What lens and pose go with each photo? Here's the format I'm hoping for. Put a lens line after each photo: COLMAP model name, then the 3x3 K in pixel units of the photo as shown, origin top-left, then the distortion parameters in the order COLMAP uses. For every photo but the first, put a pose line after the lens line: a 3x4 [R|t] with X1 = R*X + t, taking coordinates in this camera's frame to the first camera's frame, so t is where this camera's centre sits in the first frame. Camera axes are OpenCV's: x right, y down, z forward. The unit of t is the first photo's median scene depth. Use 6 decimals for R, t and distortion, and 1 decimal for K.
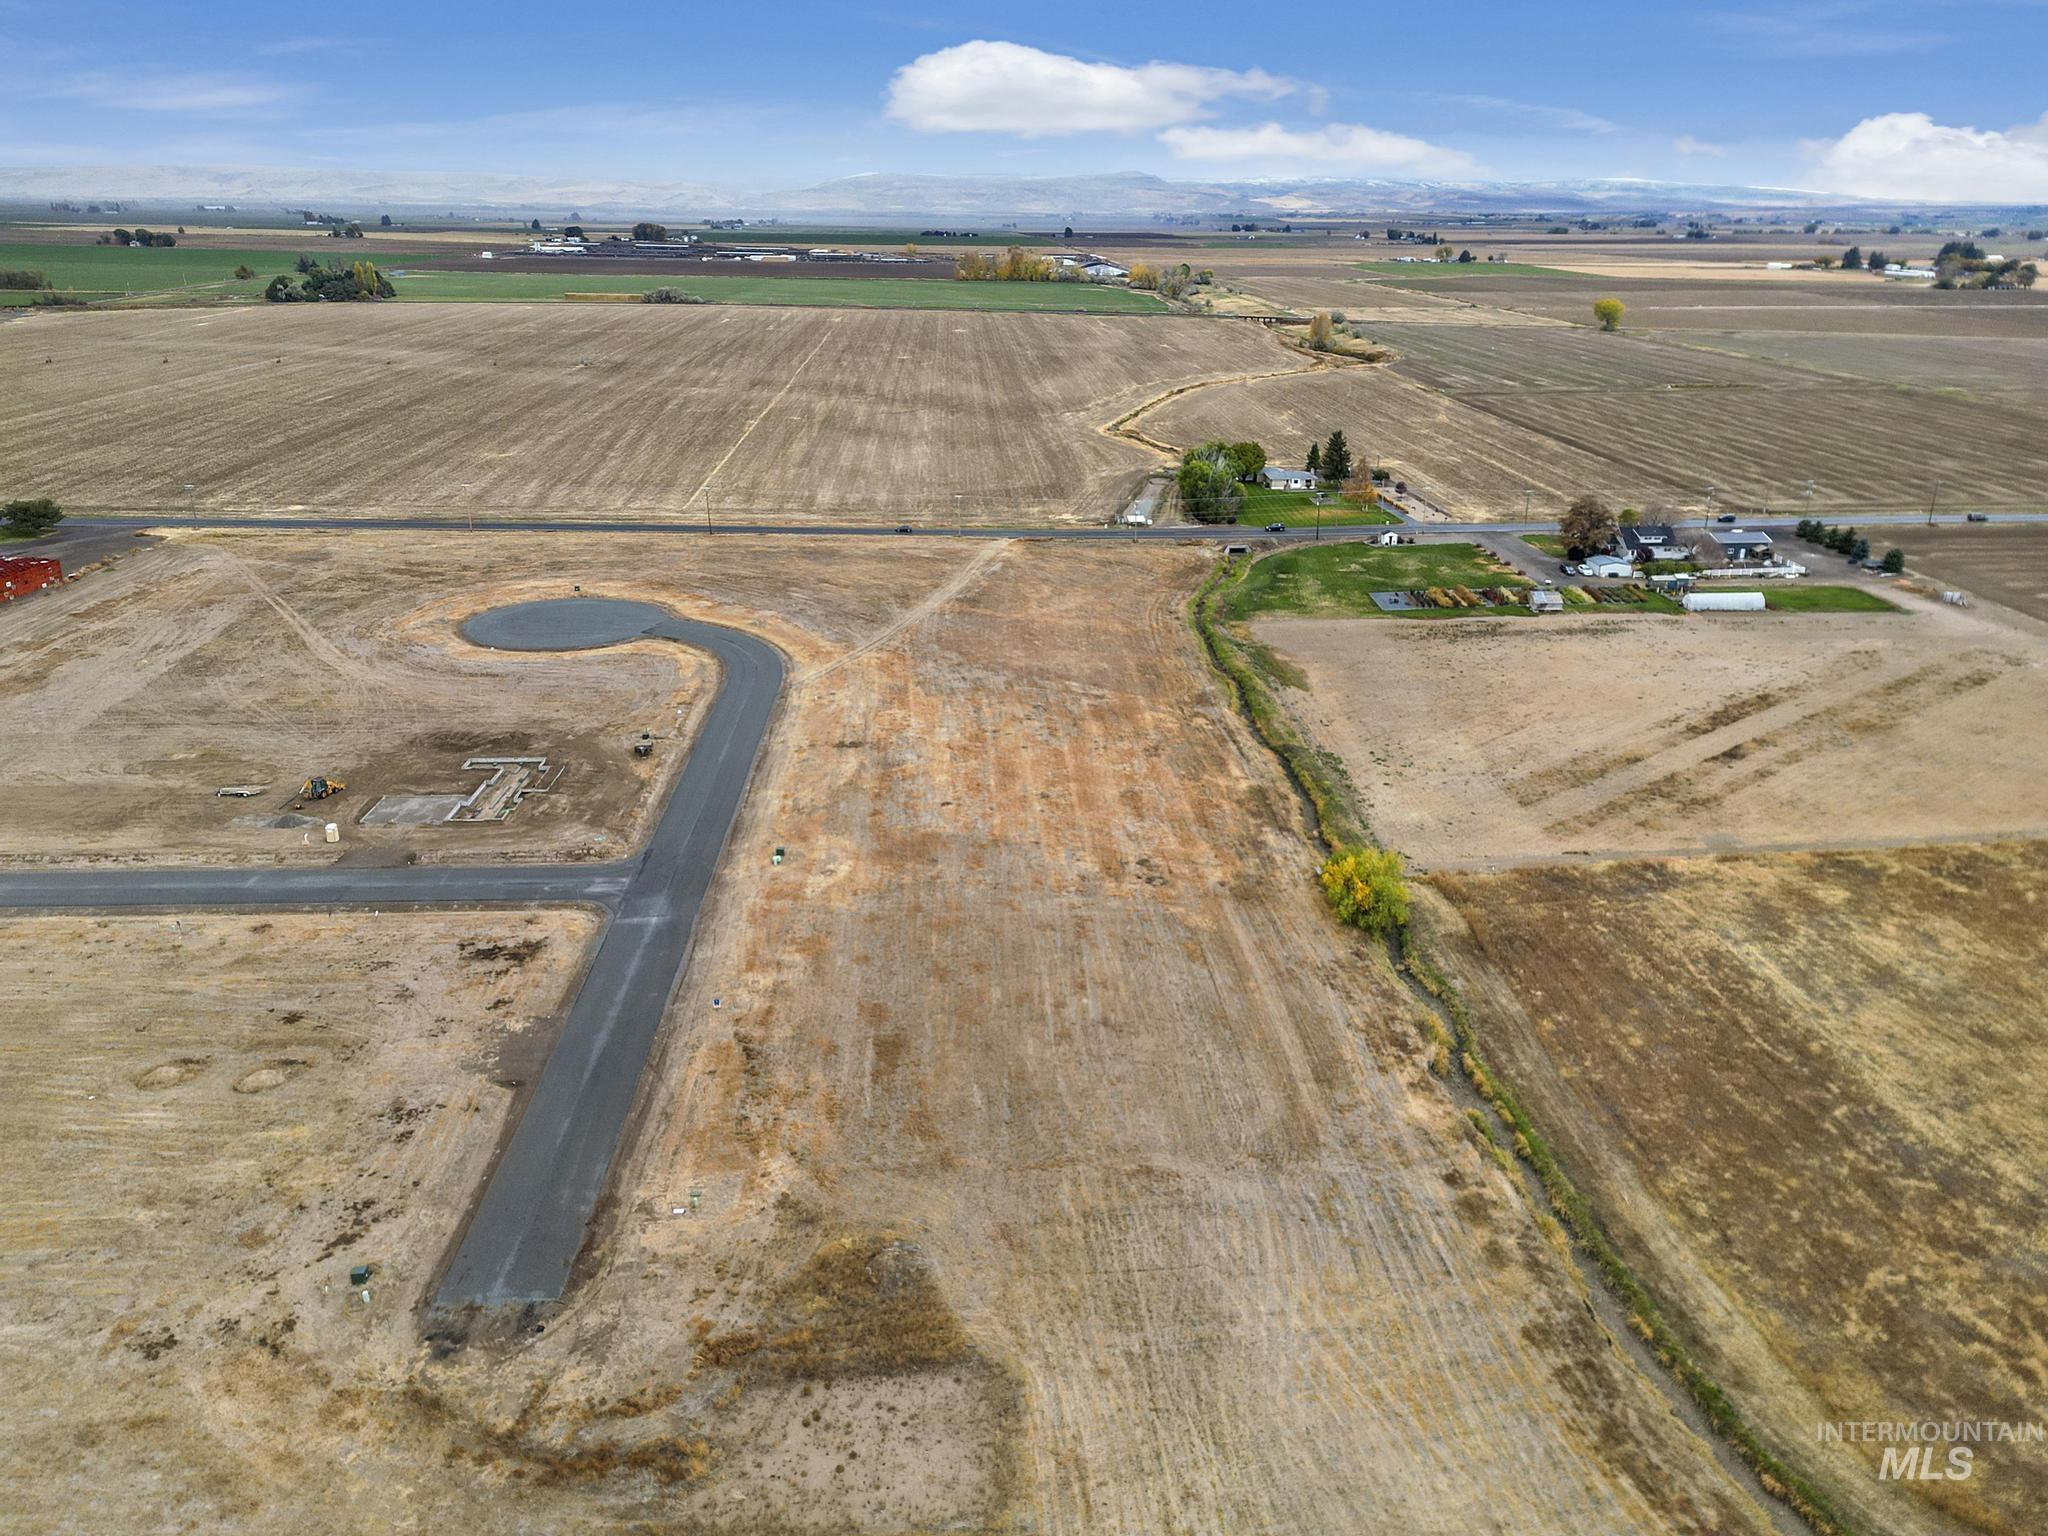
lens RADIAL K [[1443.6, 0, 1036.8], [0, 1443.6, 763.5], [0, 0, 1]] dist [0.091684, -0.089113]
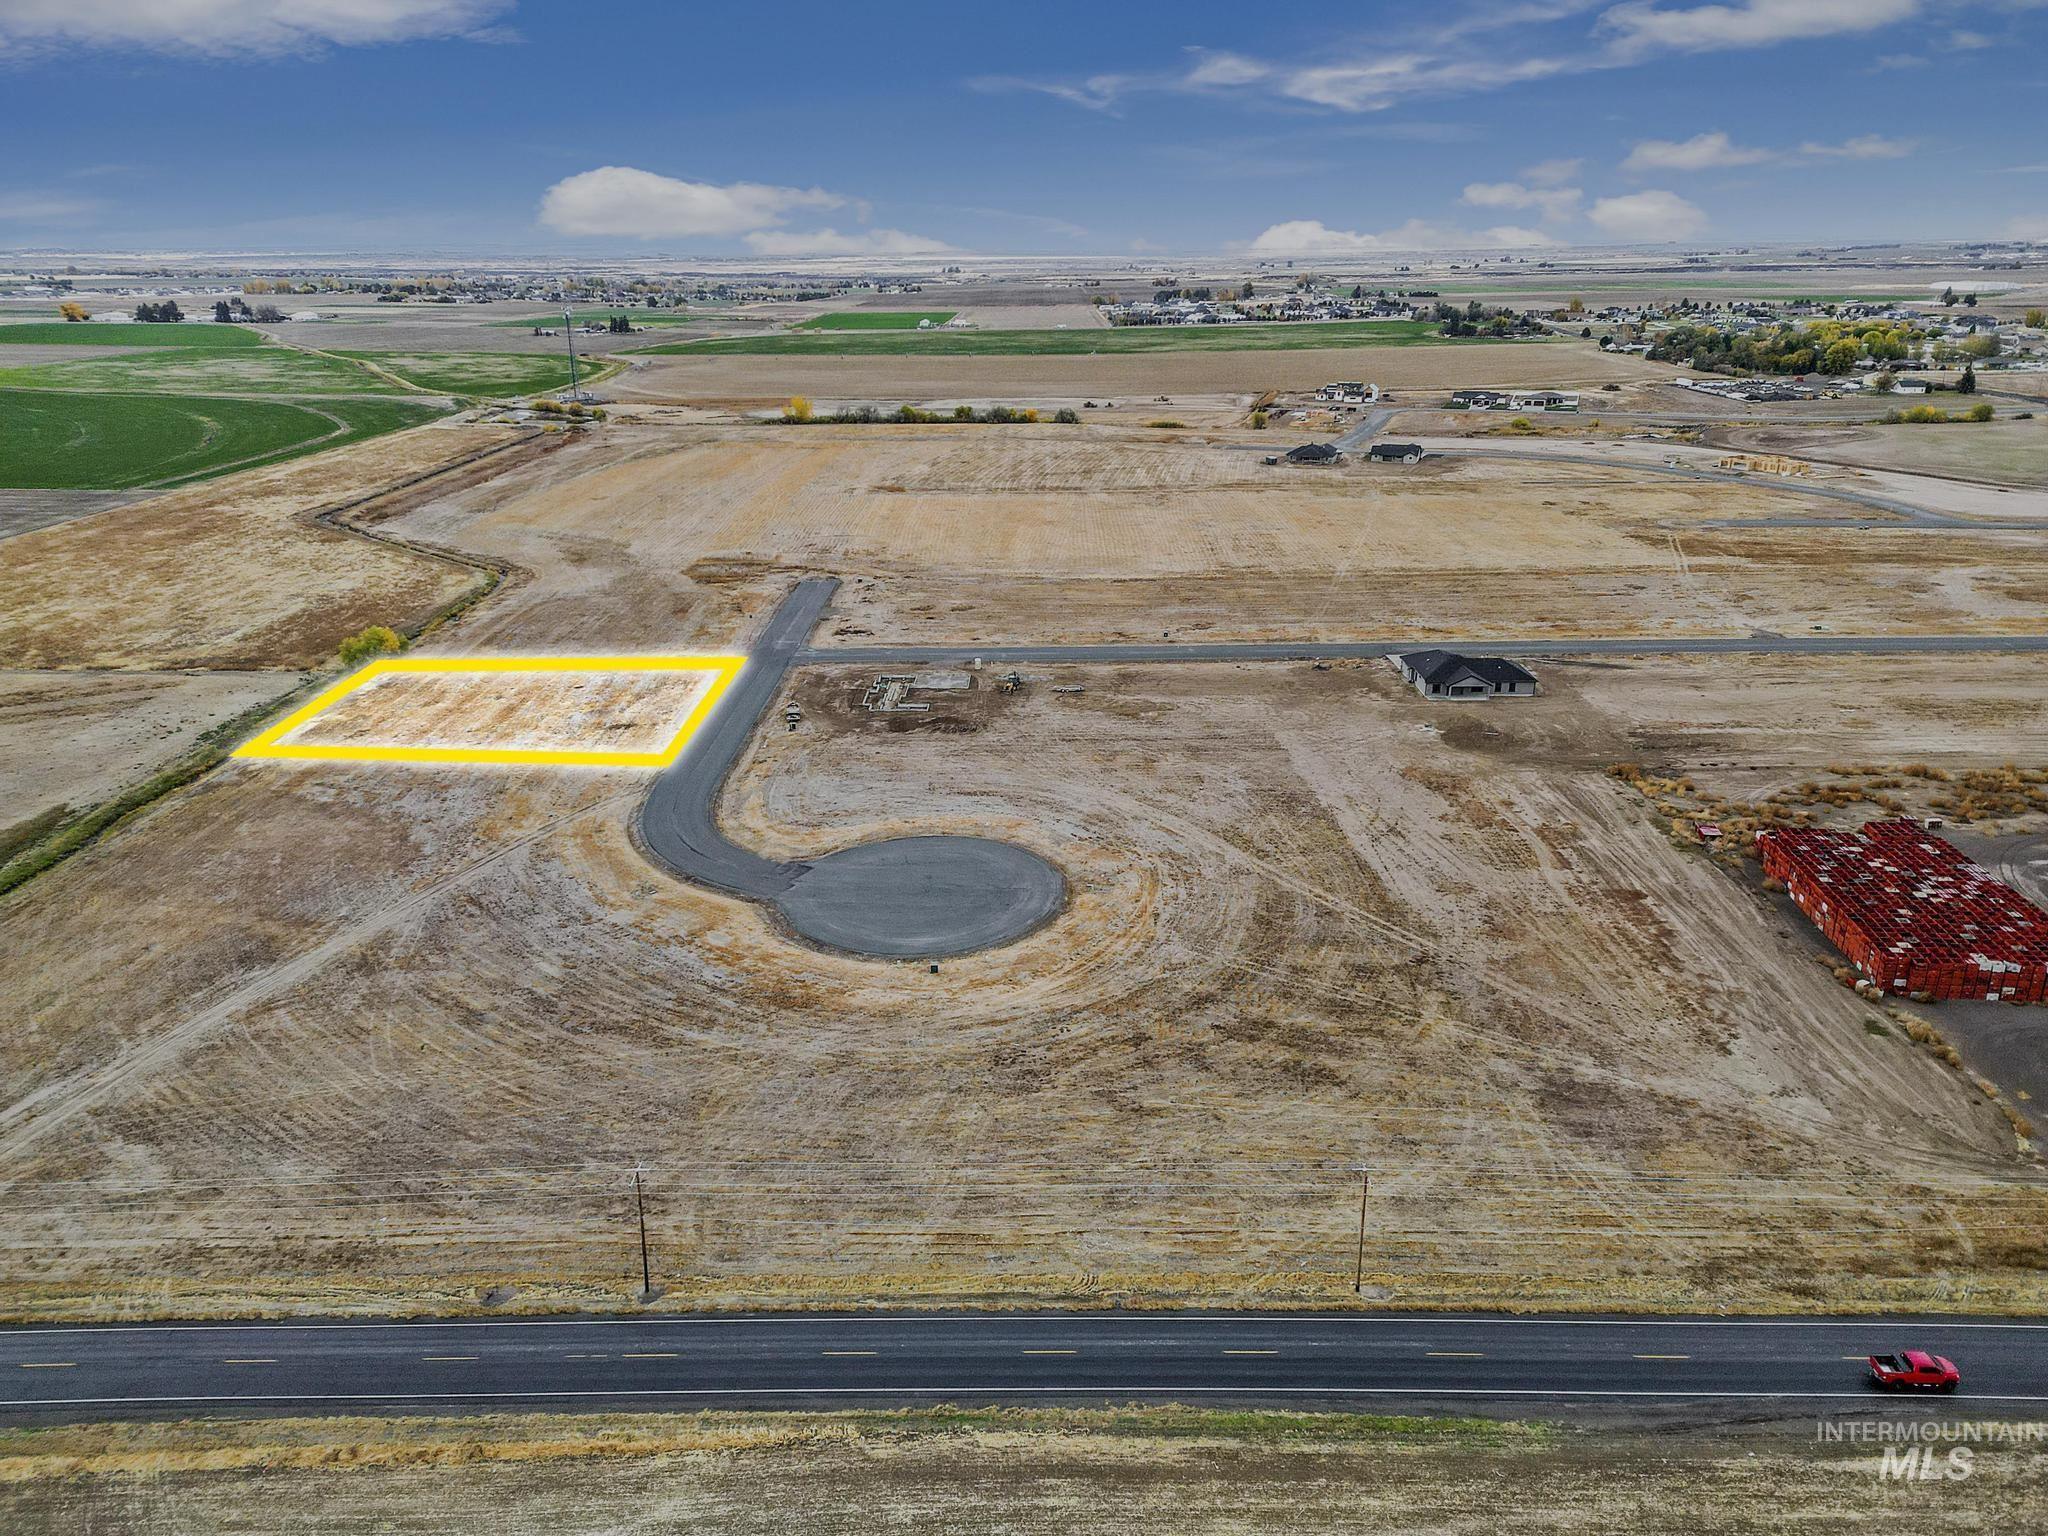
lens RADIAL K [[1443.6, 0, 1036.8], [0, 1443.6, 763.5], [0, 0, 1]] dist [0.091684, -0.089113]
pose [[-0.998248, -0.020726, 0.055428, -0.739244], [0.020302, 0.759862, 0.649767, -1.040951], [-0.055585, 0.649753, -0.758110, 2.637361]]
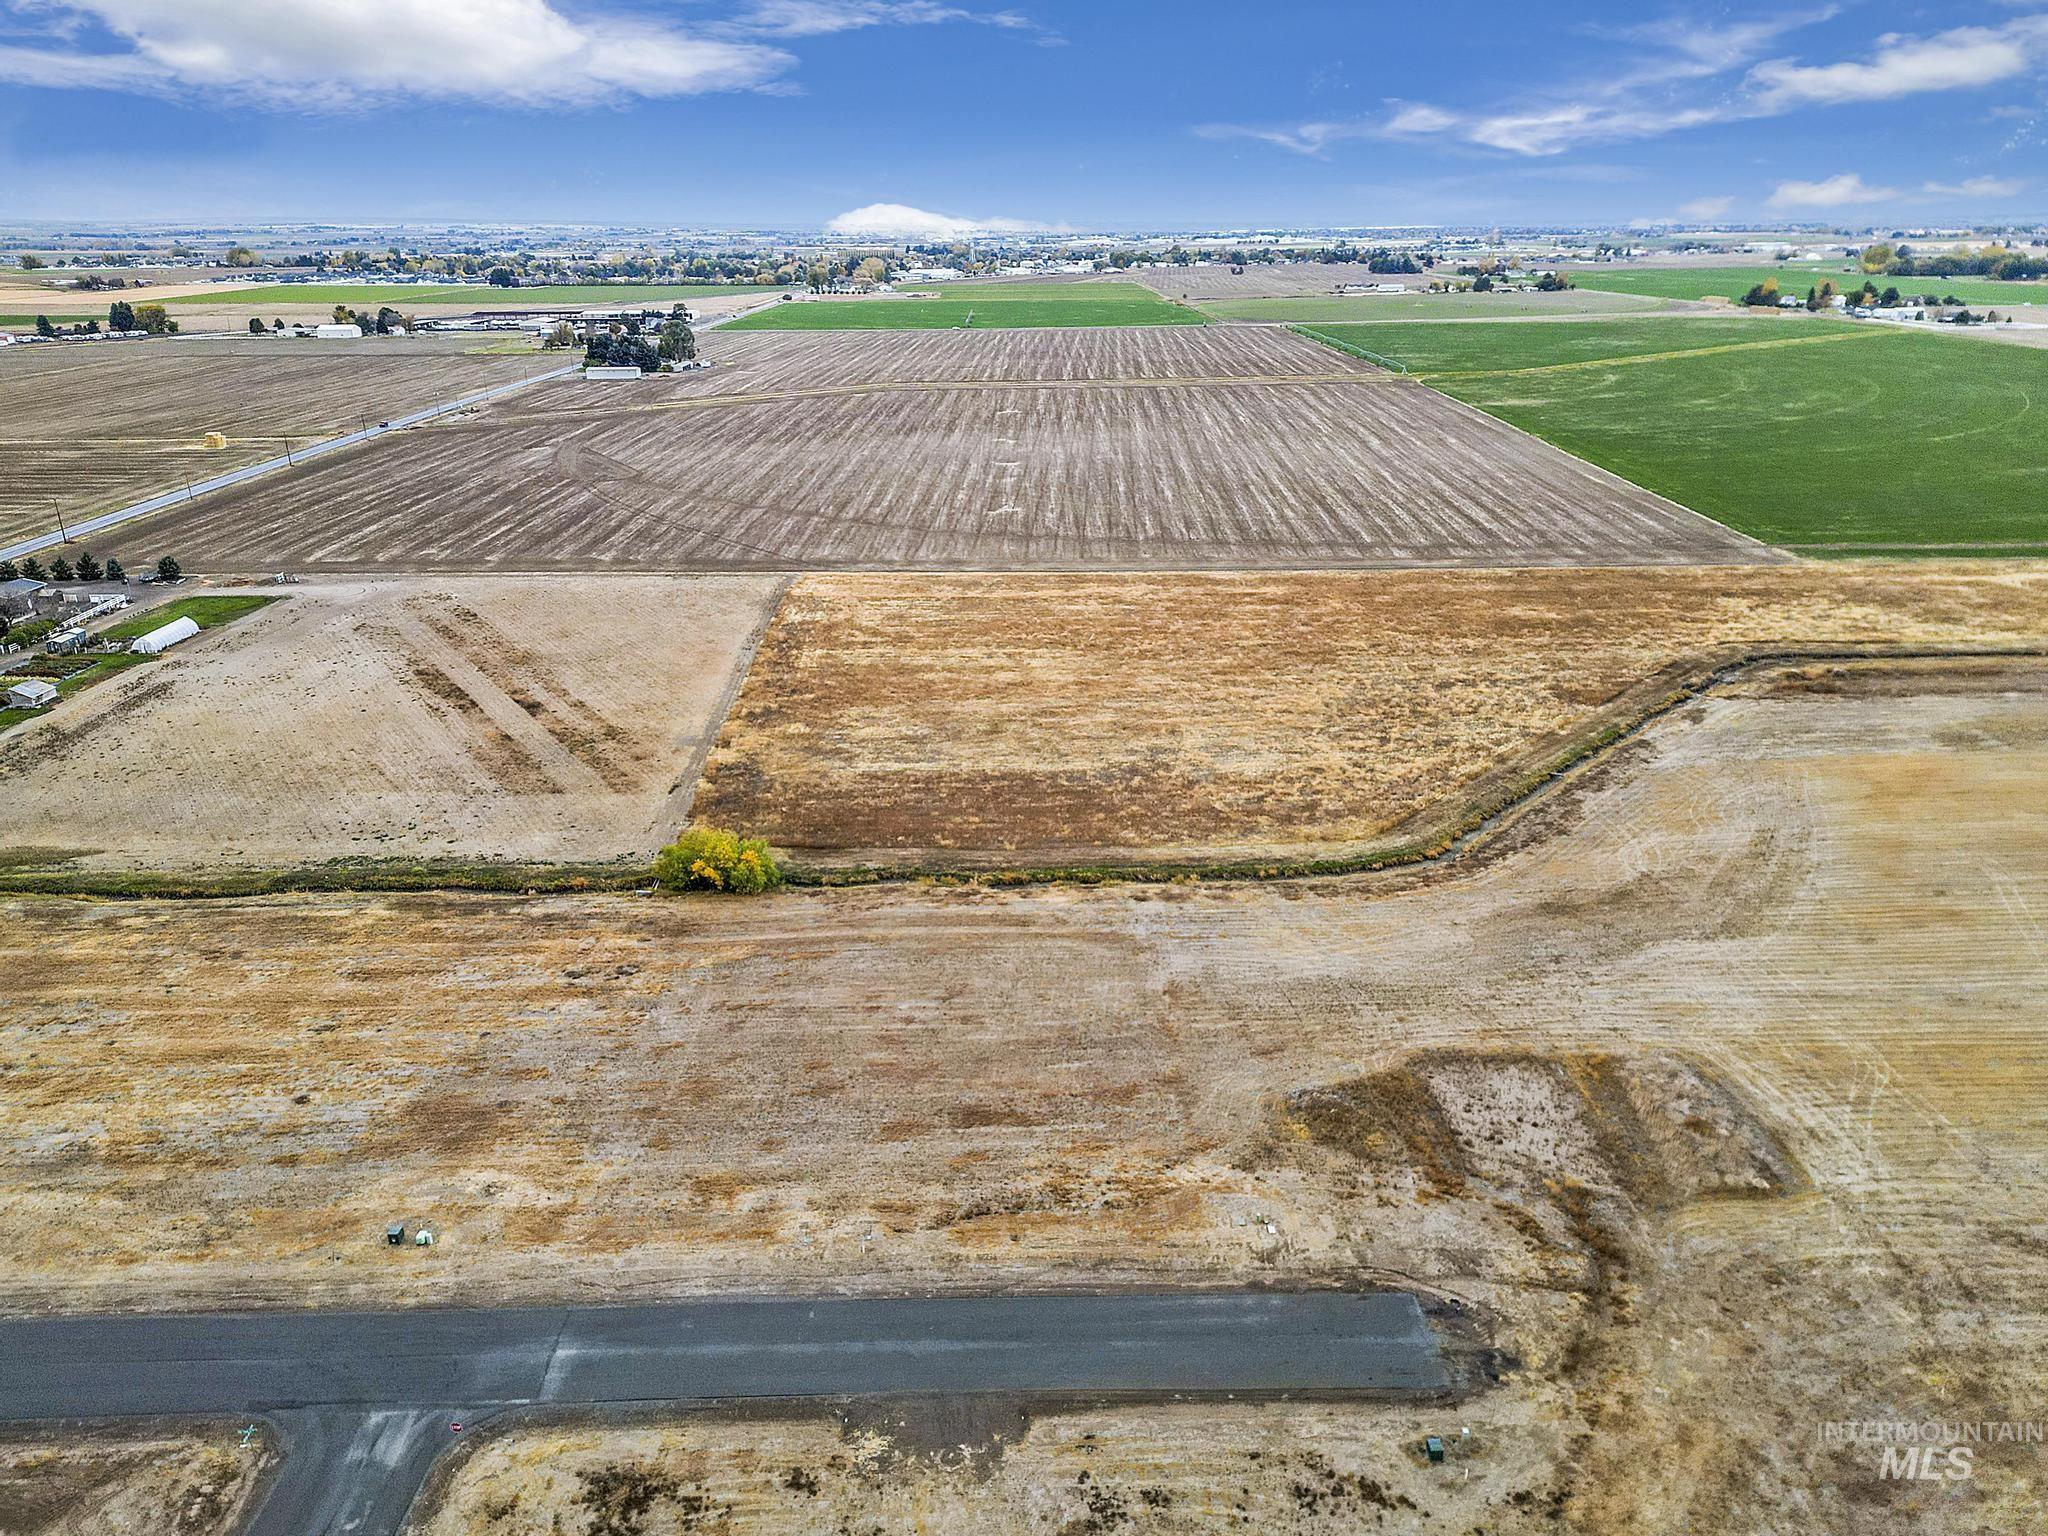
lens RADIAL K [[1441.4, 0, 1024.0], [0, 1441.4, 768.0], [0, 0, 1]] dist [0.082301, -0.083204]
pose [[0.050939, -0.358600, 0.932100, -0.780673], [0.368671, 0.874144, 0.316155, -0.247090], [-0.928163, 0.327534, 0.176734, 0.654912]]
